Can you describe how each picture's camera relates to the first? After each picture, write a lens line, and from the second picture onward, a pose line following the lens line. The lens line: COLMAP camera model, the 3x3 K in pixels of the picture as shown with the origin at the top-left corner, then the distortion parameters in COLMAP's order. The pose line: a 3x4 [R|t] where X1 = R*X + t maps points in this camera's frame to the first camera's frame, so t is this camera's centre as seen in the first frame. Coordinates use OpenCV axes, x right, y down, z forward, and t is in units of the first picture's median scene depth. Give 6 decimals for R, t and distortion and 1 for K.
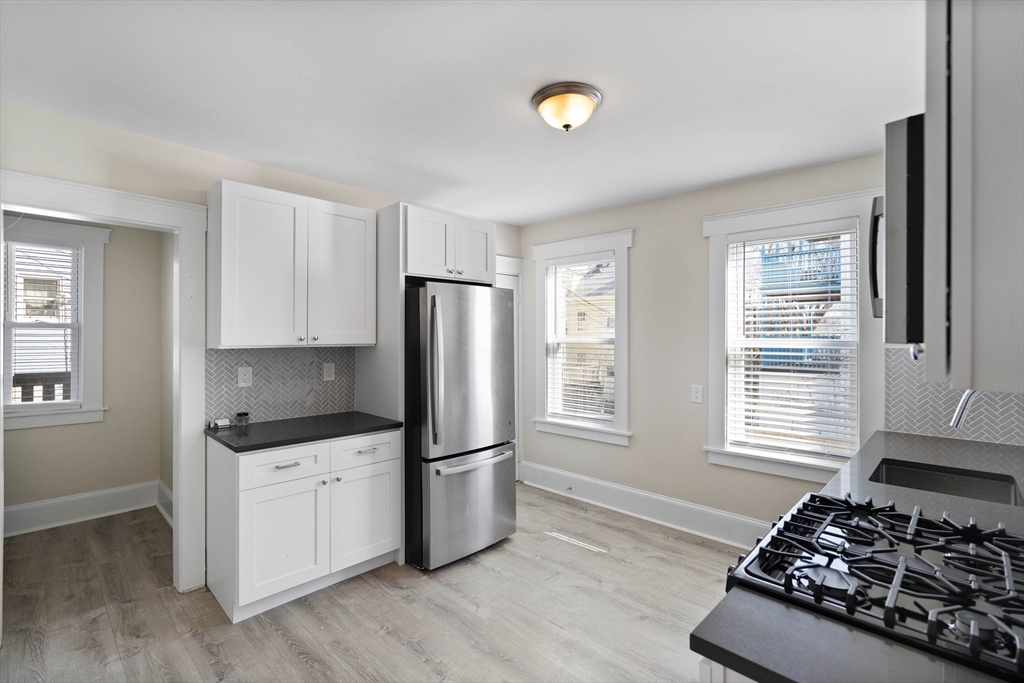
lens RADIAL K [[462.3, 0, 512.0], [0, 462.3, 341.5], [0, 0, 1]] dist [0.002177, 0.000351]
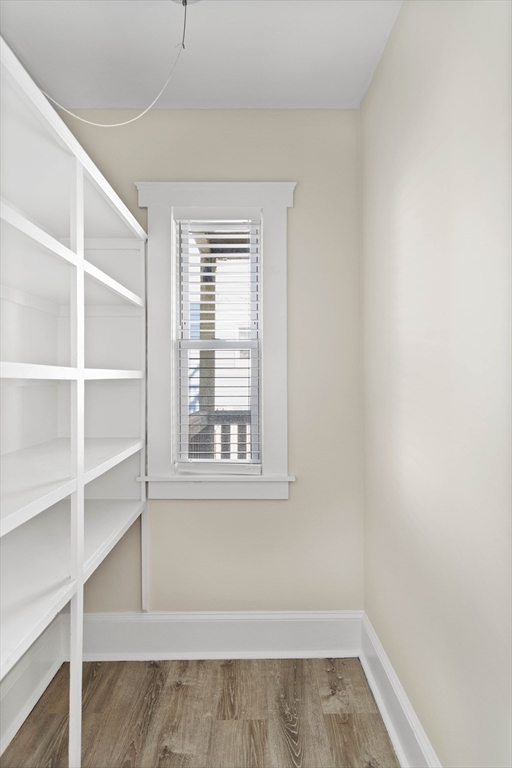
lens RADIAL K [[441.7, 0, 256.0], [0, 441.7, 384.0], [0, 0, 1]] dist [0.000184, 0.000042]
pose [[0.700137, -0.006400, -0.713980, -0.505545], [0.007421, 0.999971, -0.001687, 0.023467], [0.713970, -0.004117, 0.700164, 0.573722]]
